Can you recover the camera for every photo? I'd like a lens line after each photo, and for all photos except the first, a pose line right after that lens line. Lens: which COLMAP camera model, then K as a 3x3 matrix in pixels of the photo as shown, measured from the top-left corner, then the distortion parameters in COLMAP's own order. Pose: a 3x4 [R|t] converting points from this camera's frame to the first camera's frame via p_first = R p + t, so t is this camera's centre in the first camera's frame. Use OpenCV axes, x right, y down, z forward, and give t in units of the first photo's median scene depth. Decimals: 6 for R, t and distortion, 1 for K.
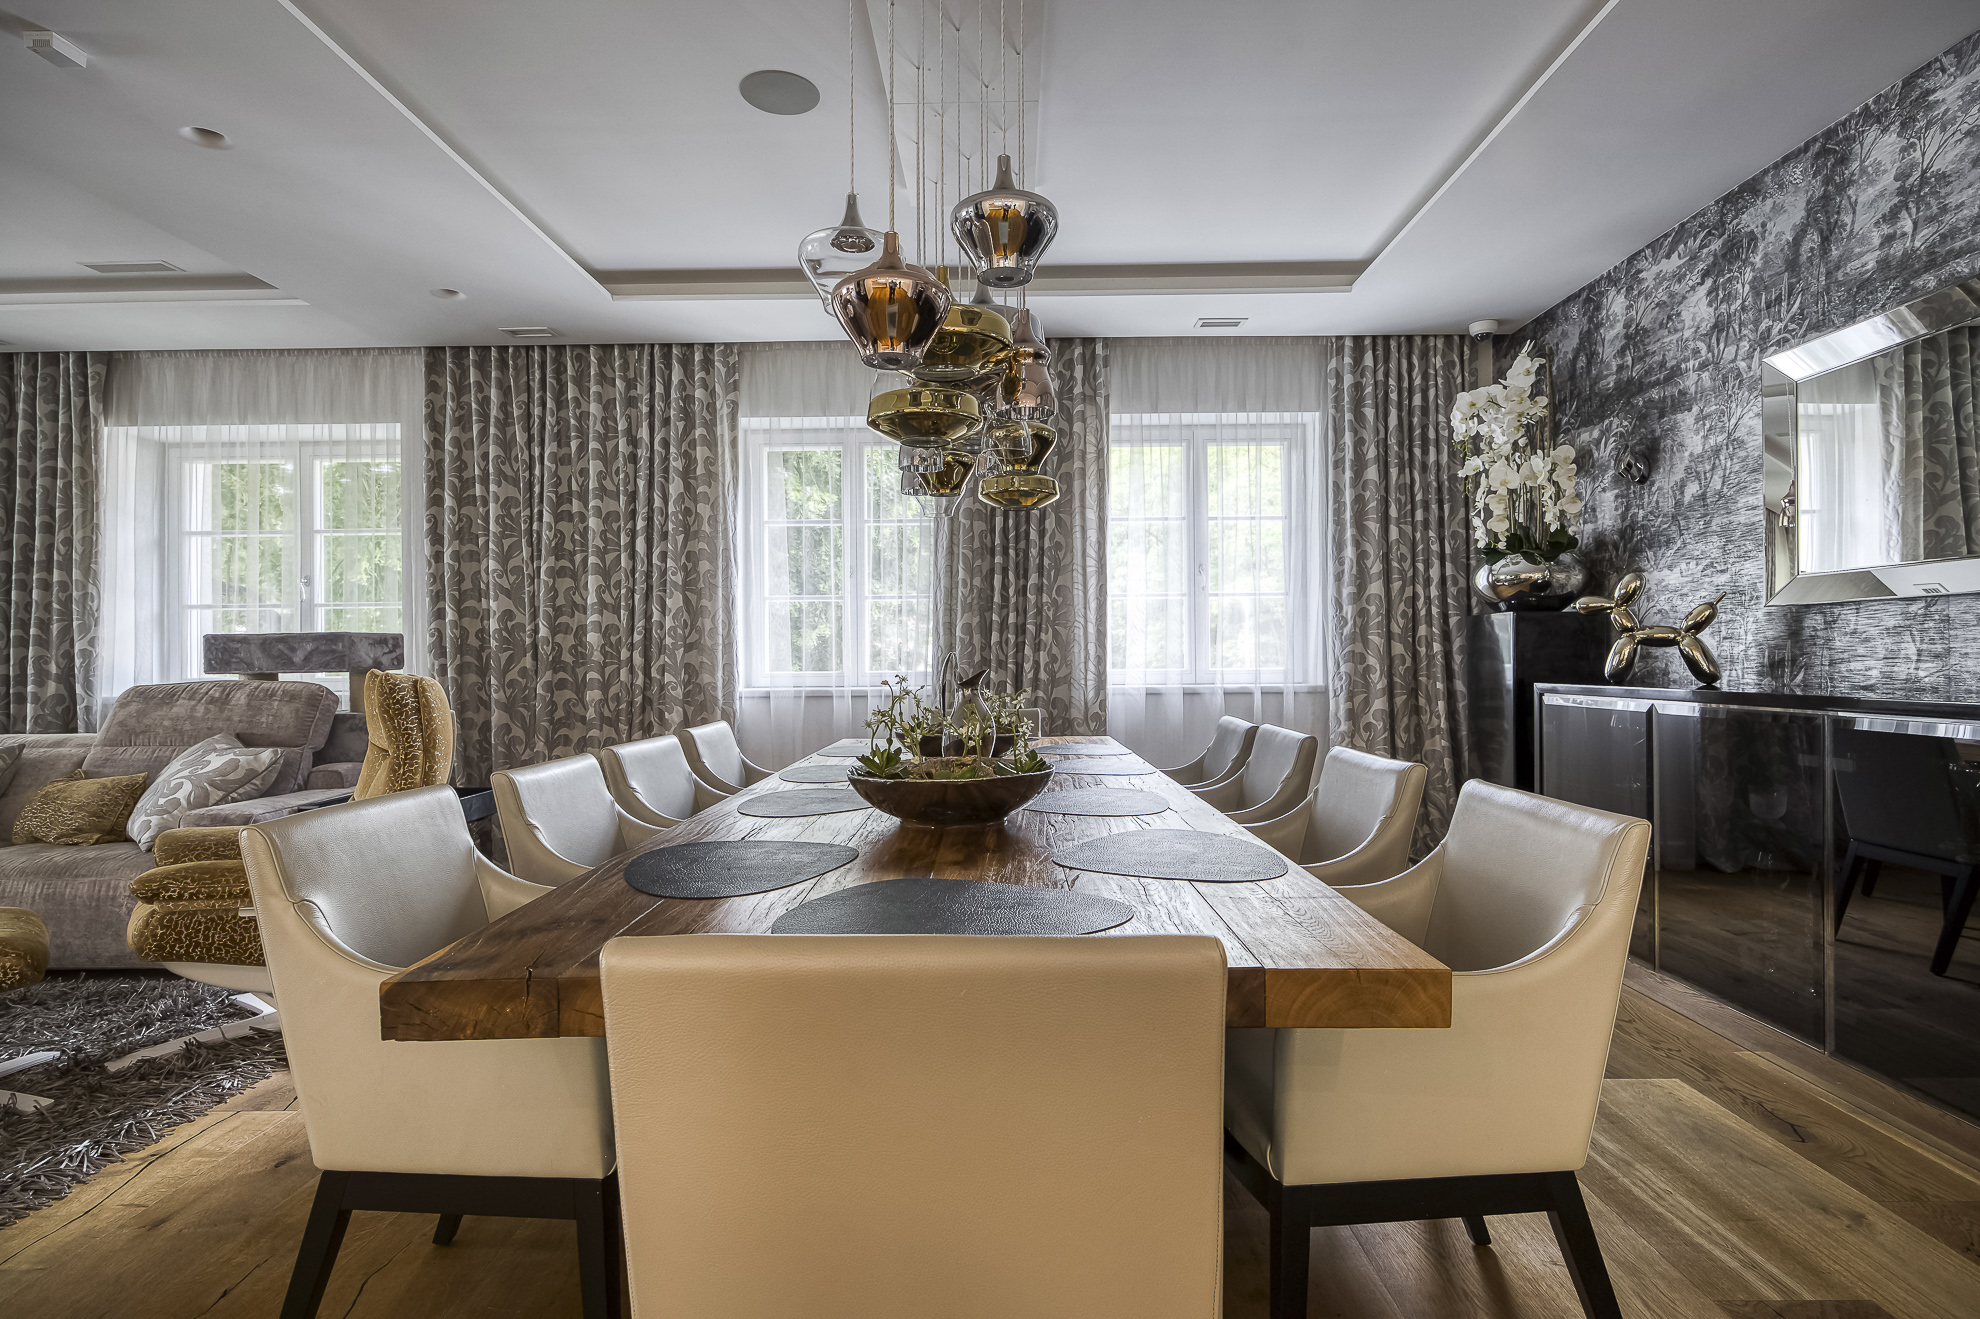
lens RADIAL K [[1003.4, 0, 987.9], [0, 1003.4, 652.7], [0, 0, 1]] dist [-0.003181, 0.000293]
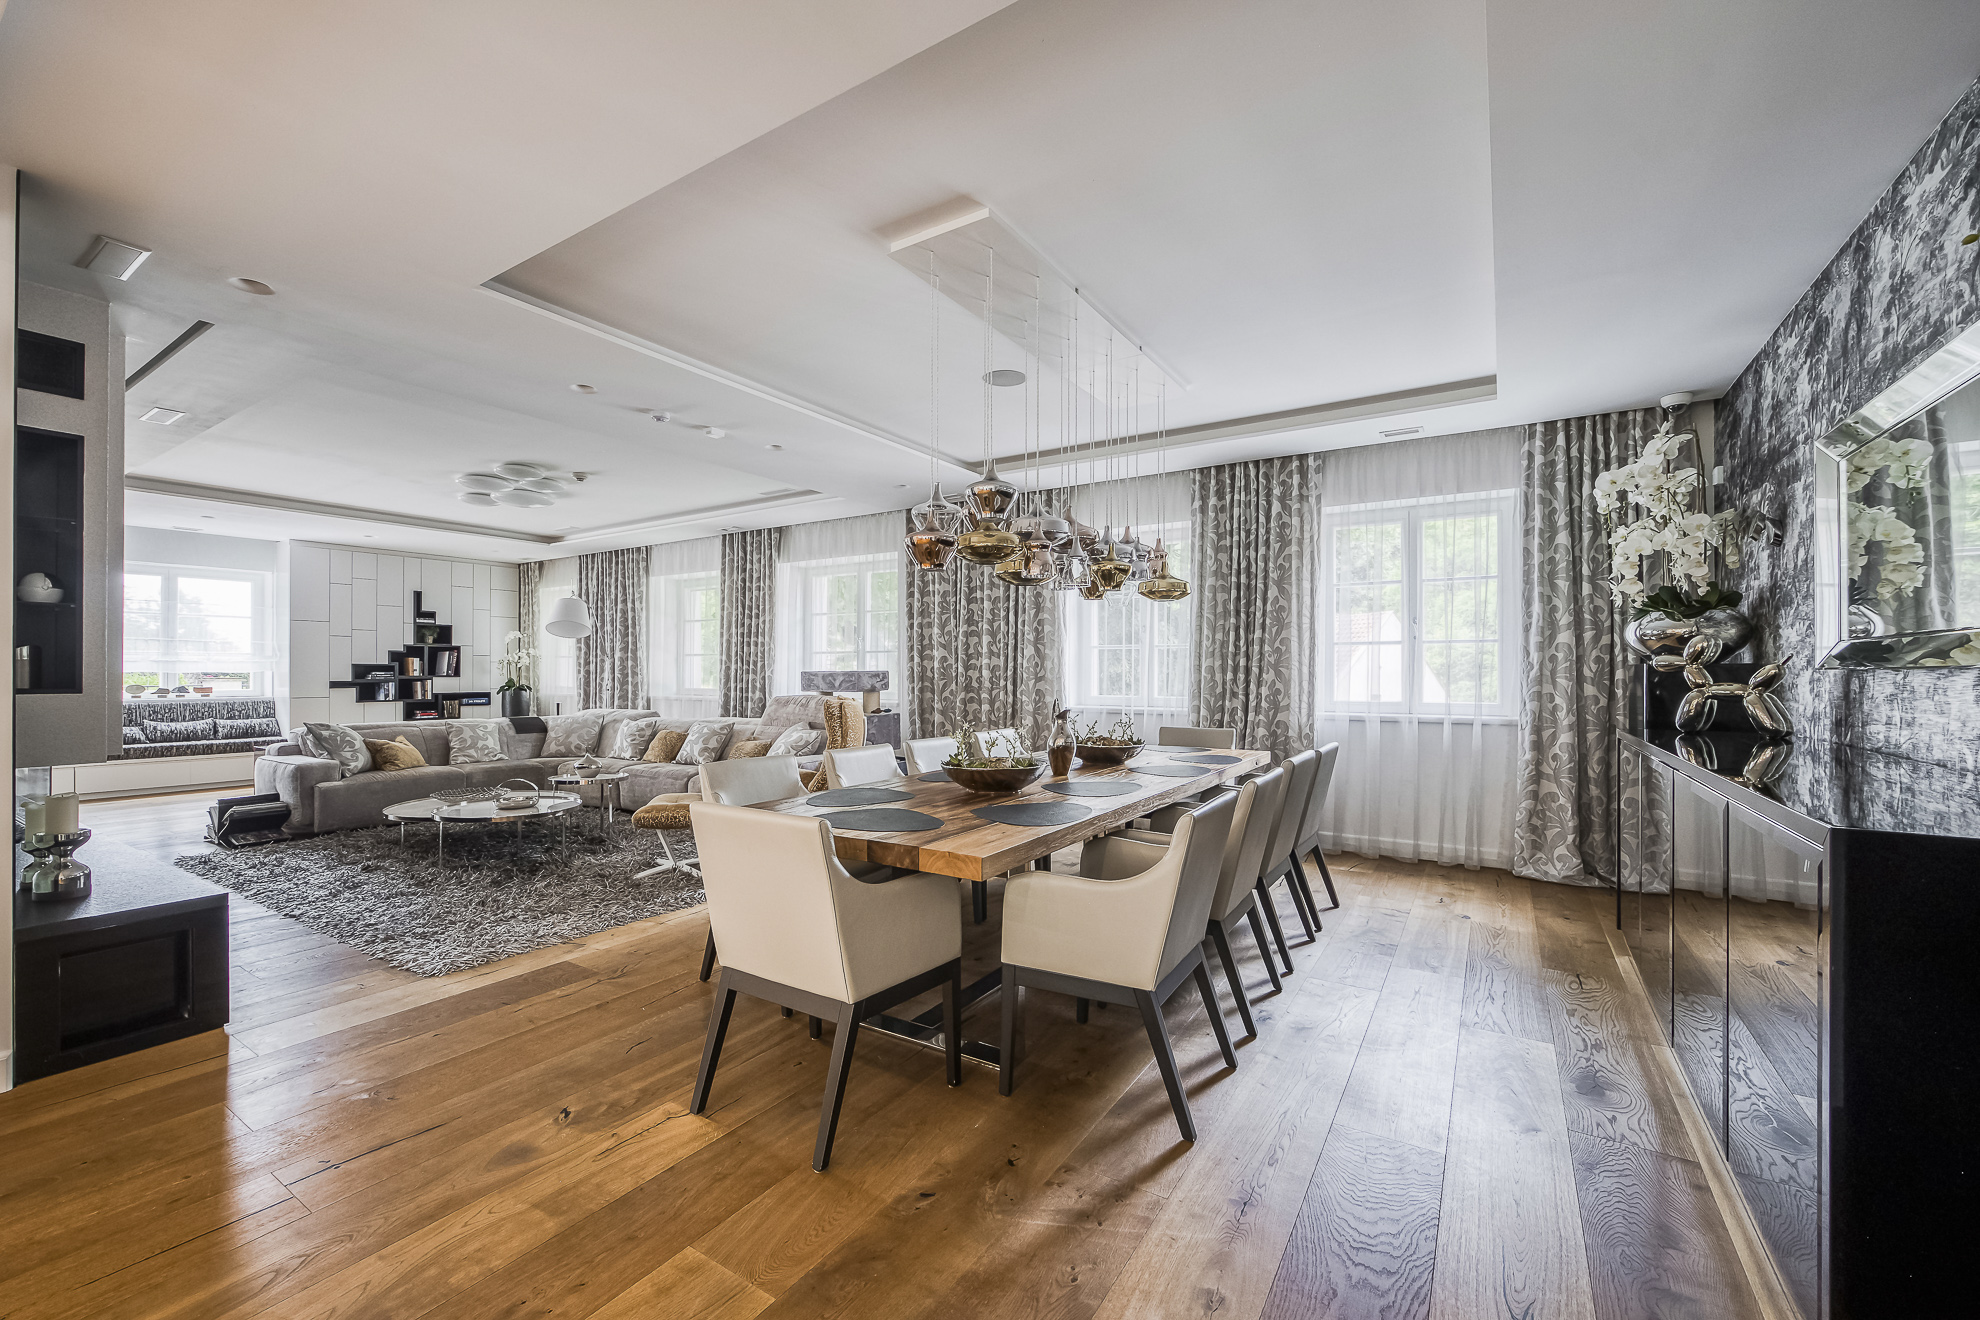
lens RADIAL K [[792.8, 0, 984.7], [0, 792.8, 664.5], [0, 0, 1]] dist [-0.010153, 0.000026]
pose [[0.850400, 0.006162, -0.526100, 0.299457], [-0.006490, 0.999978, 0.001222, -0.030400], [0.526096, 0.002375, 0.850422, -0.124848]]
